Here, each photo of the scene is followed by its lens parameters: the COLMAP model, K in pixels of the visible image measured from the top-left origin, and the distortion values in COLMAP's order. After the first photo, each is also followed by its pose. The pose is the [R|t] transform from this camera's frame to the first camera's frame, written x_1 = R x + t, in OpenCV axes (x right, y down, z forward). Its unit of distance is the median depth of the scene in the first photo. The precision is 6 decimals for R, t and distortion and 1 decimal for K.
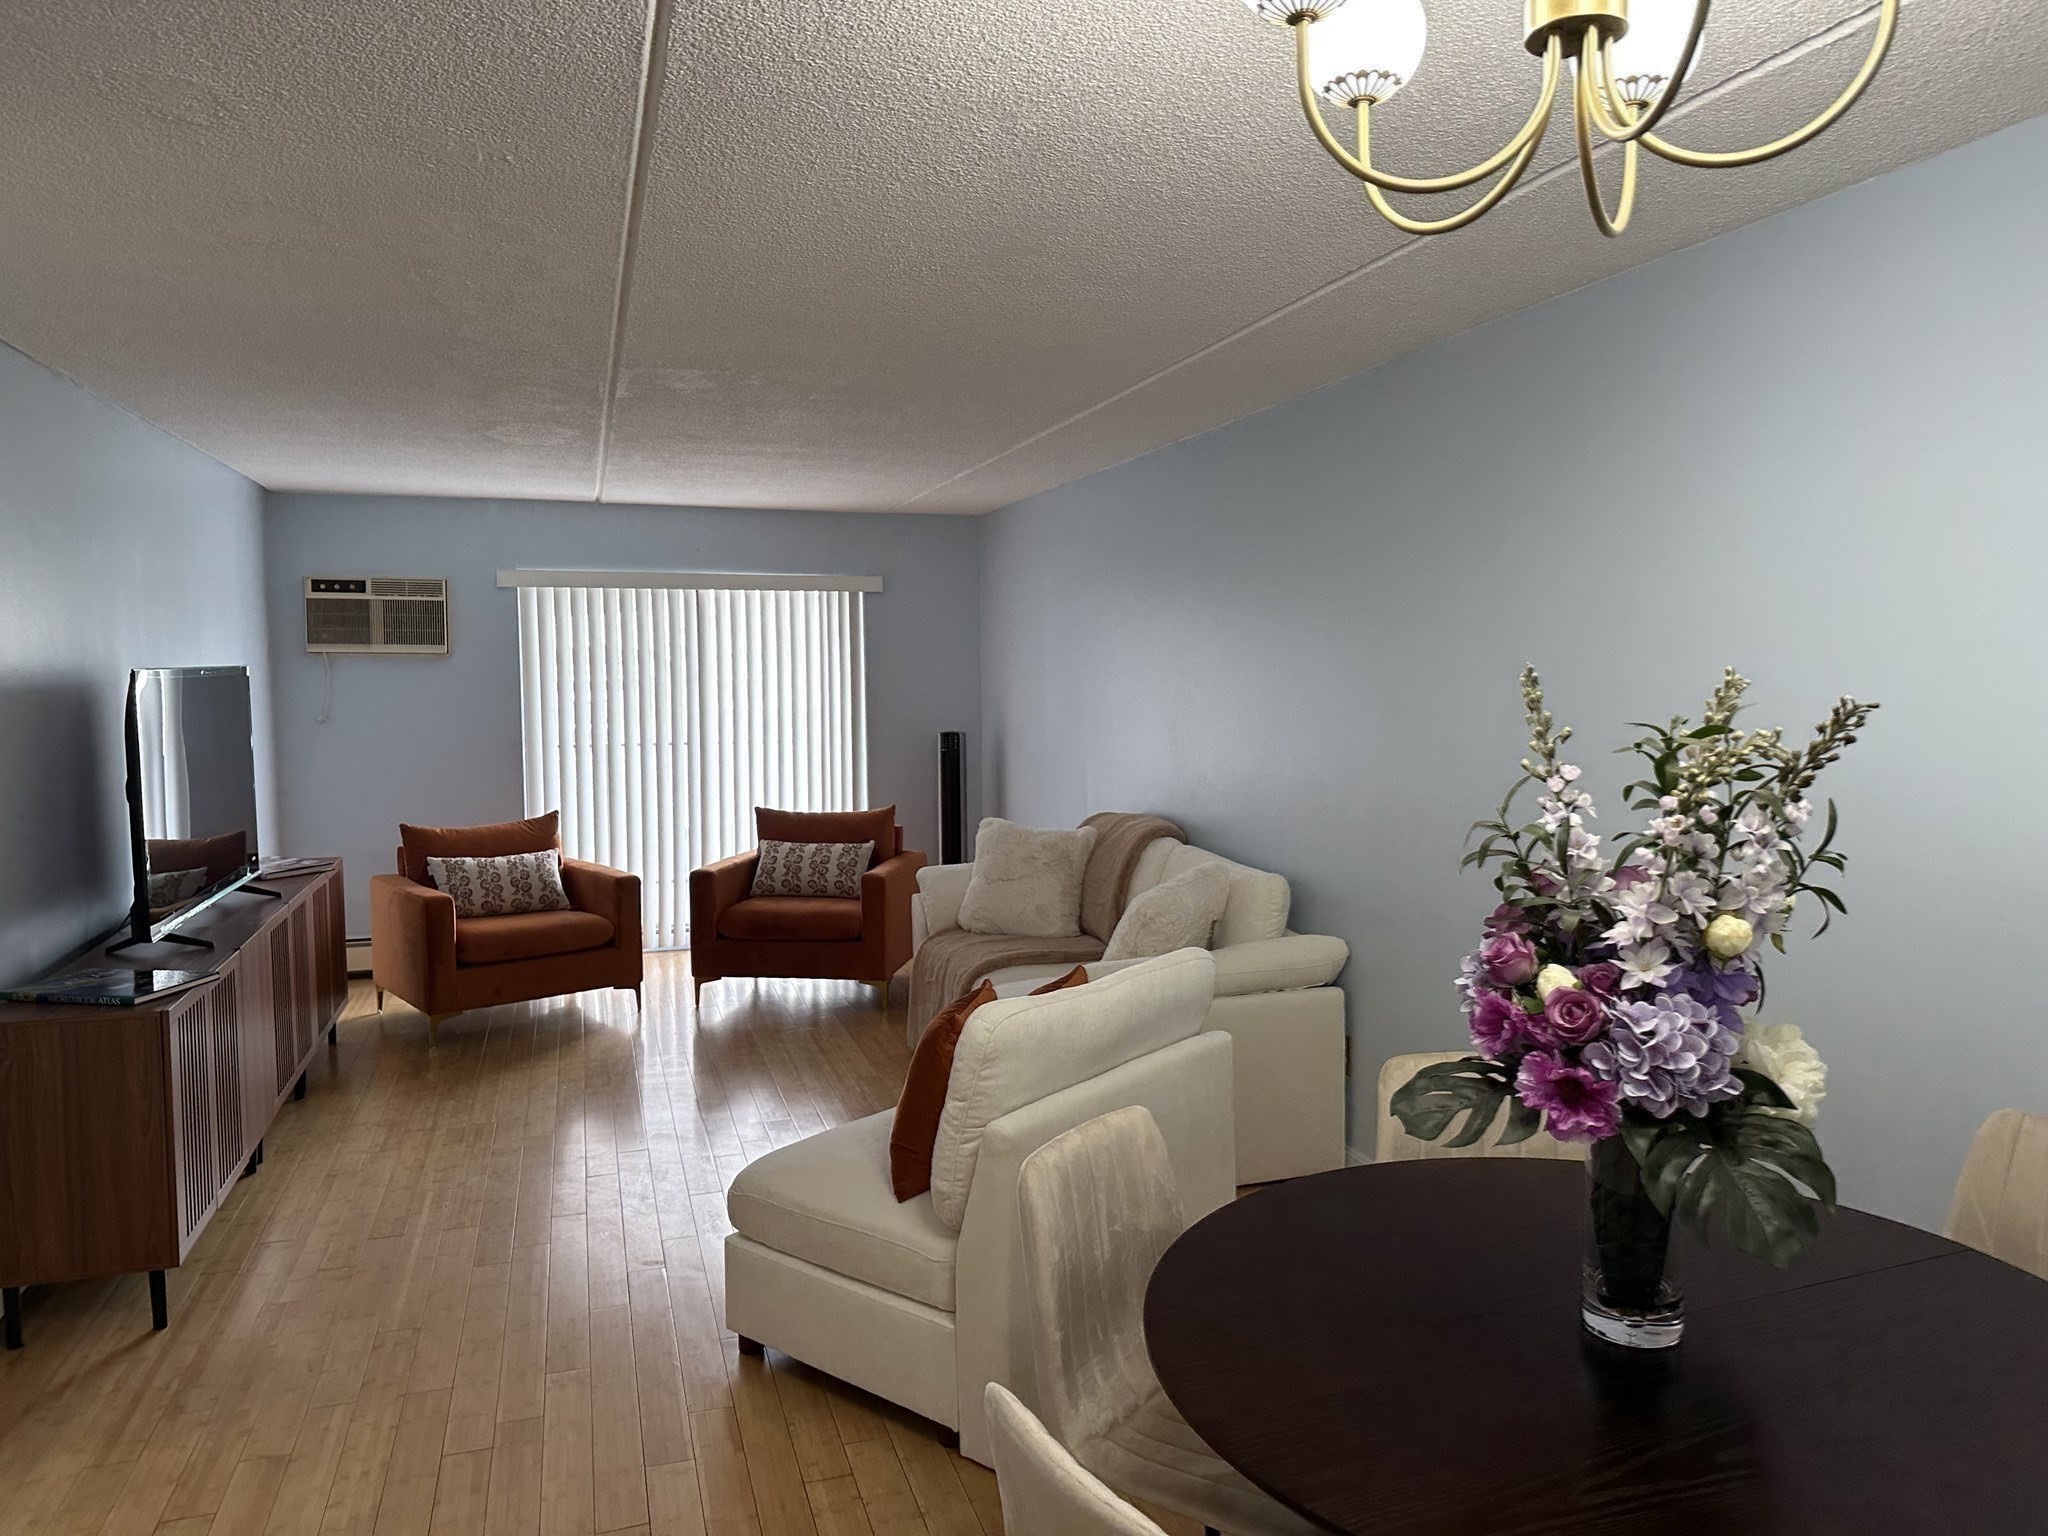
lens RADIAL K [[1357.6, 0, 1054.4], [0, 1357.6, 759.8], [0, 0, 1]] dist [0.053187, -0.064678]
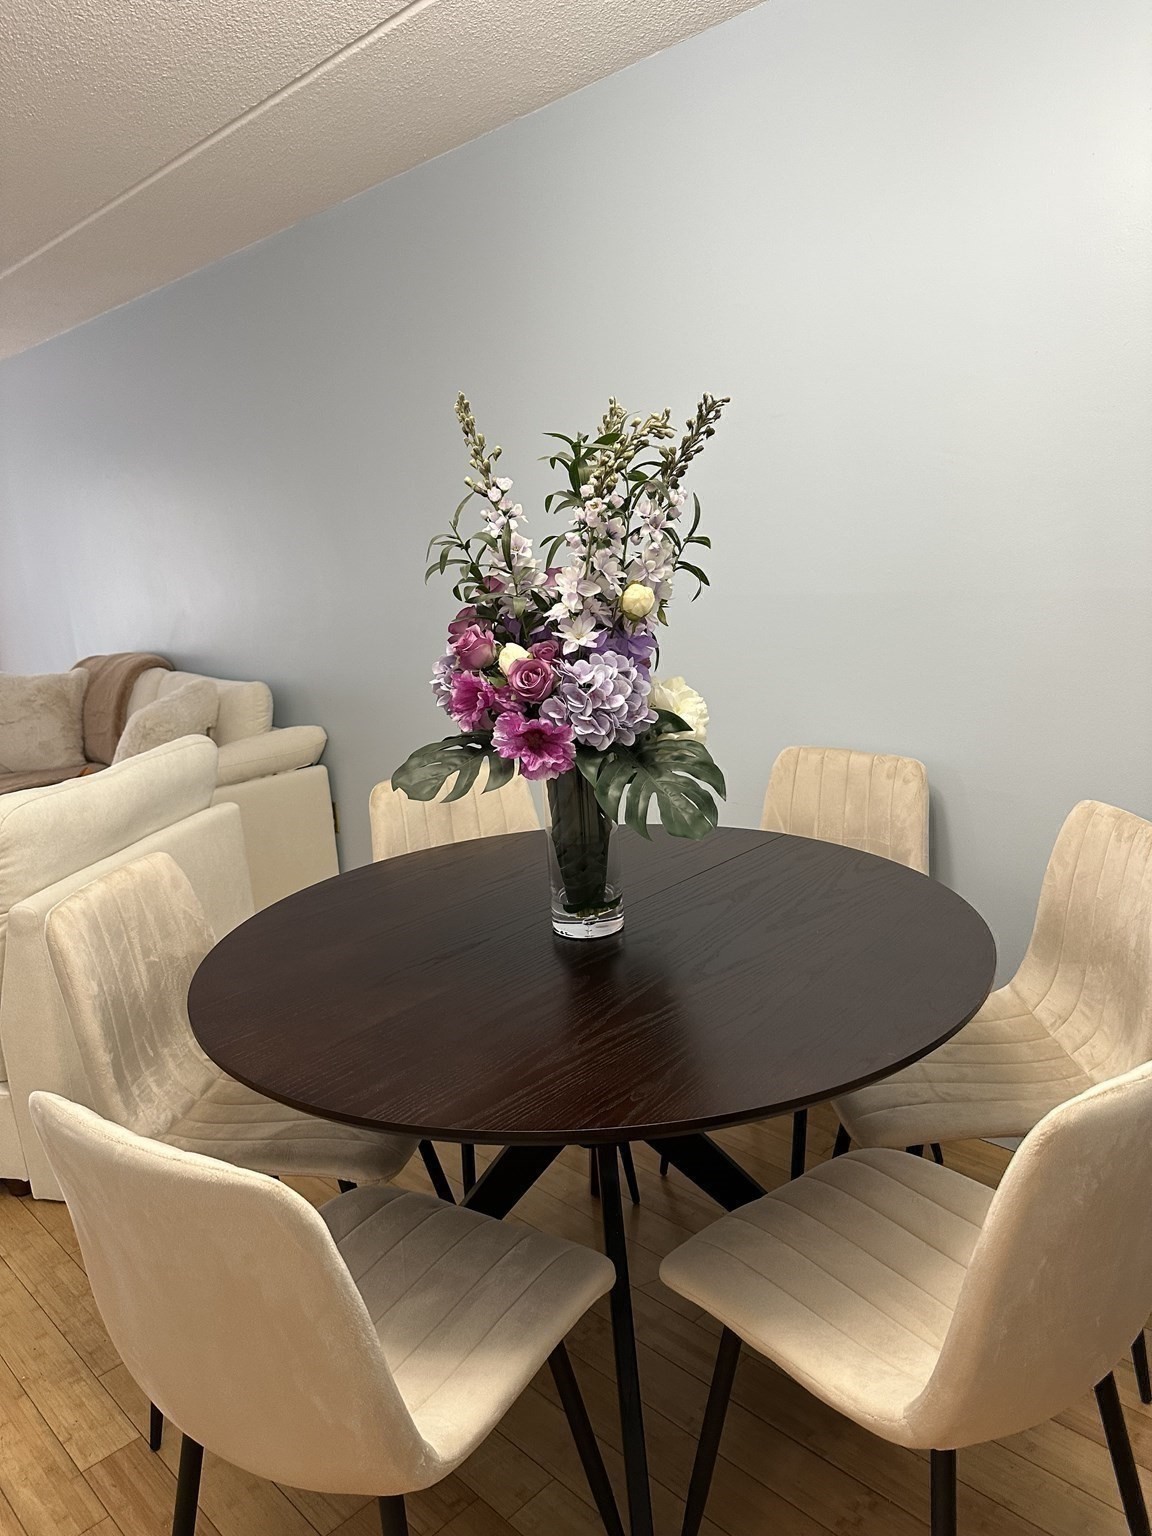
lens RADIAL K [[1045.8, 0, 541.2], [0, 1045.8, 769.1], [0, 0, 1]] dist [0.154035, -0.309713]
pose [[0.902934, -0.144704, 0.404686, 0.002079], [0.090288, 0.984468, 0.150569, 0.048393], [-0.420189, -0.099415, 0.901975, 0.061455]]
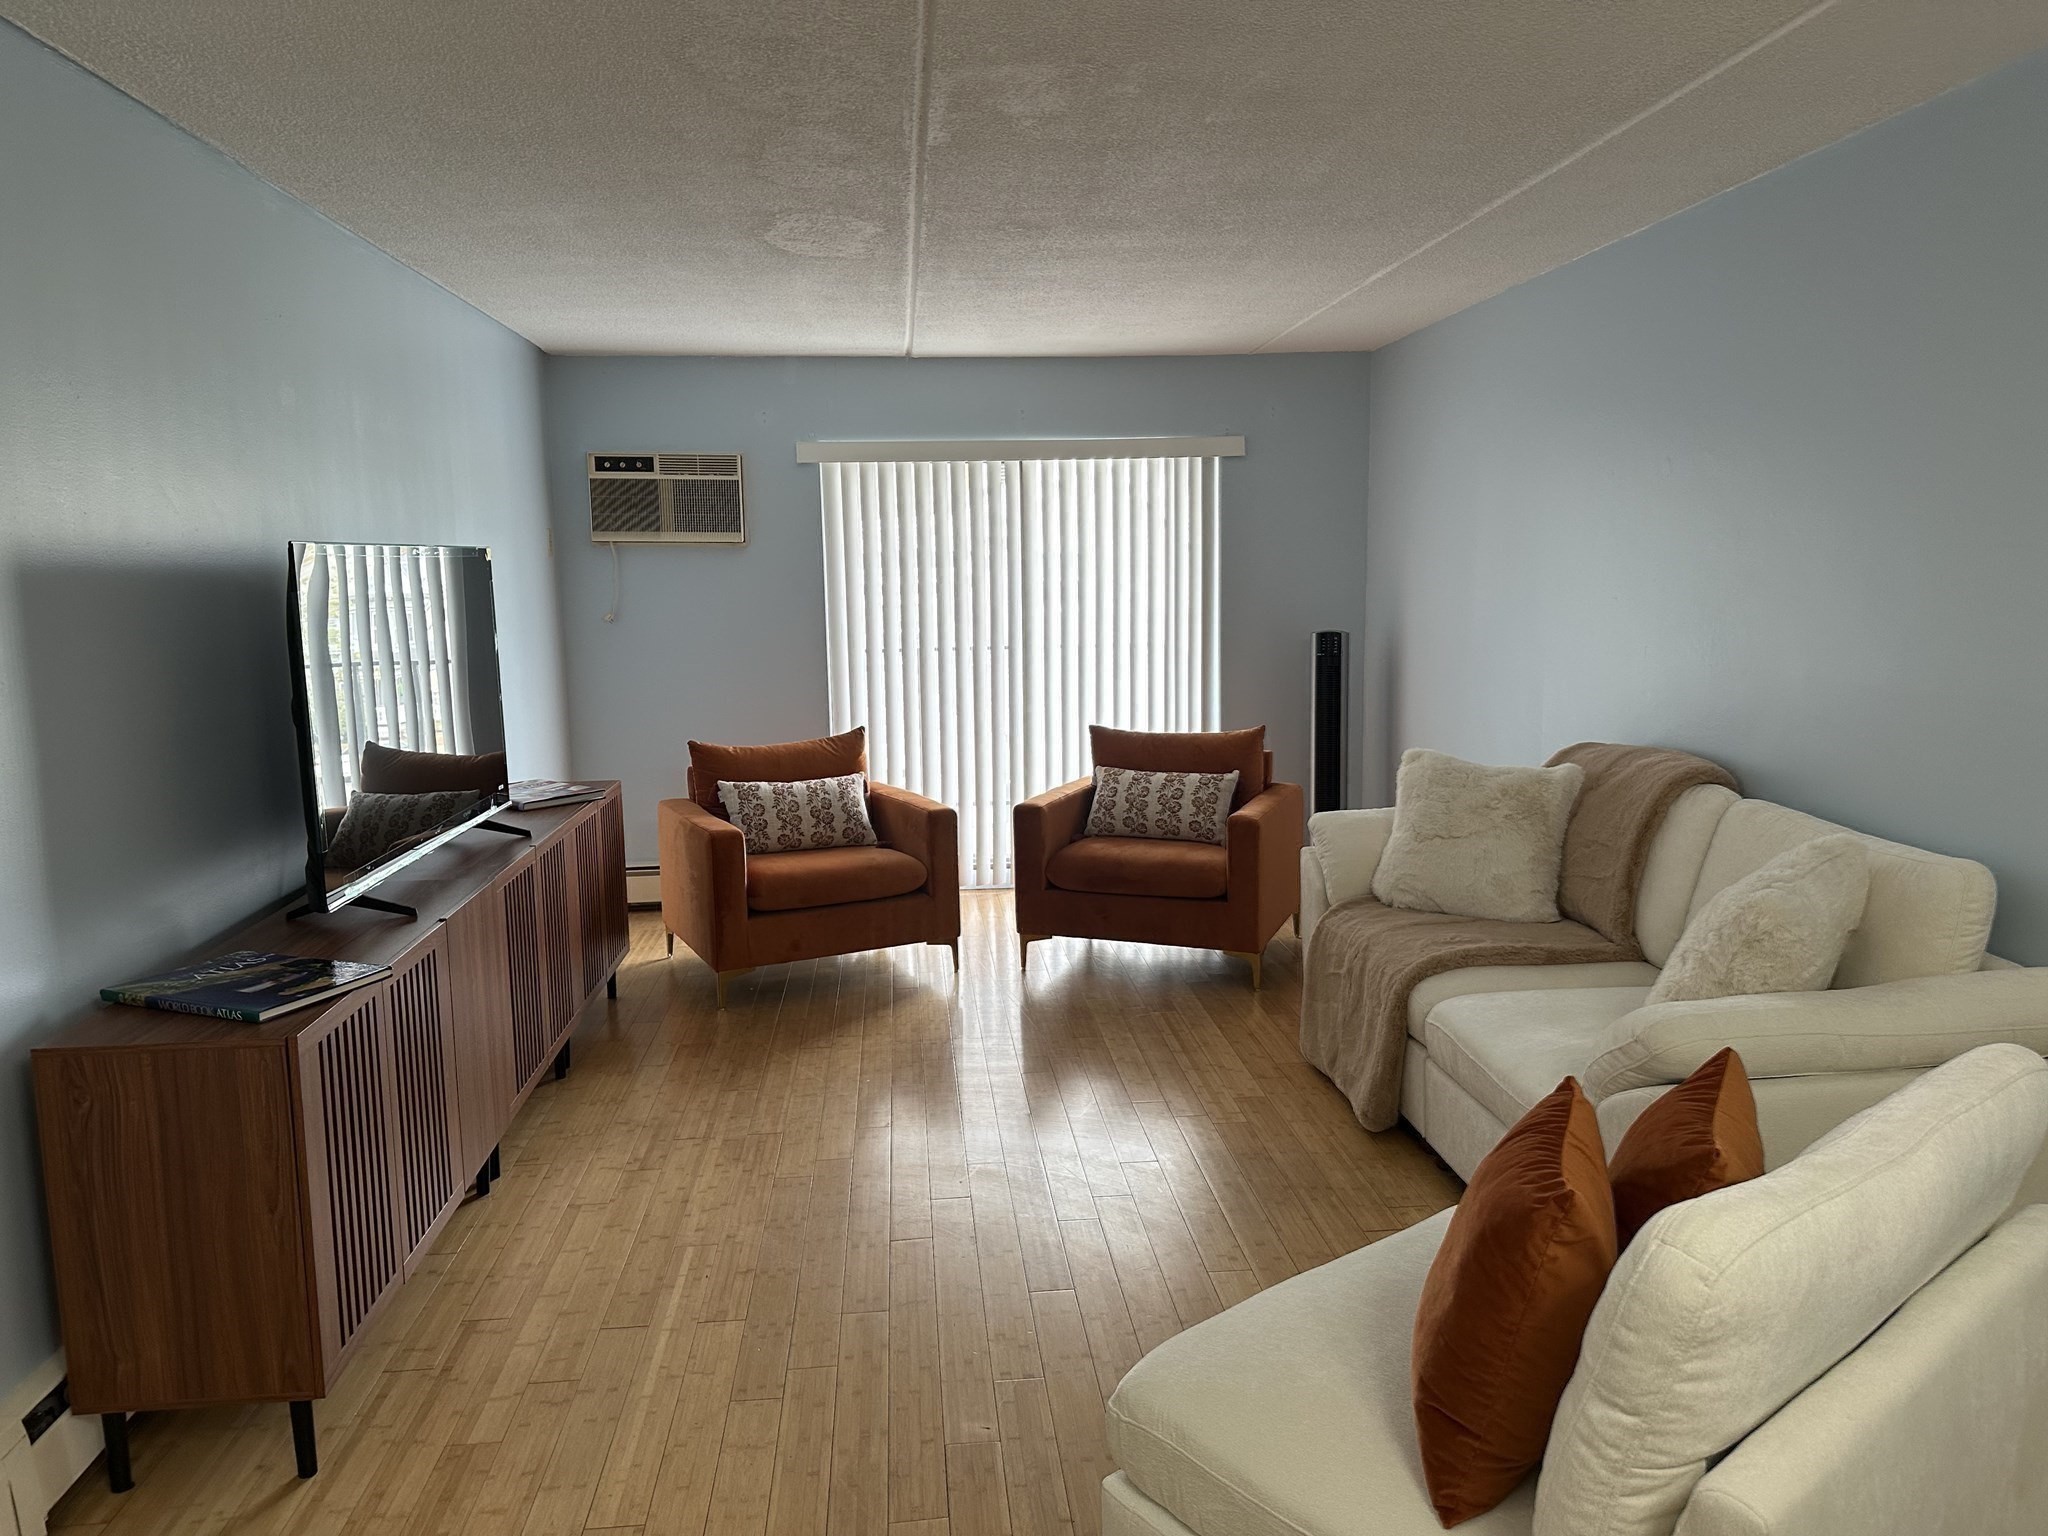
lens RADIAL K [[1427.2, 0, 1025.3], [0, 1427.2, 743.6], [0, 0, 1]] dist [0.205614, -0.234964]
pose [[0.970289, 0.016554, -0.241381, -0.095411], [-0.003521, 0.998517, 0.054328, -0.001954], [0.241922, -0.051864, 0.968909, 0.299745]]
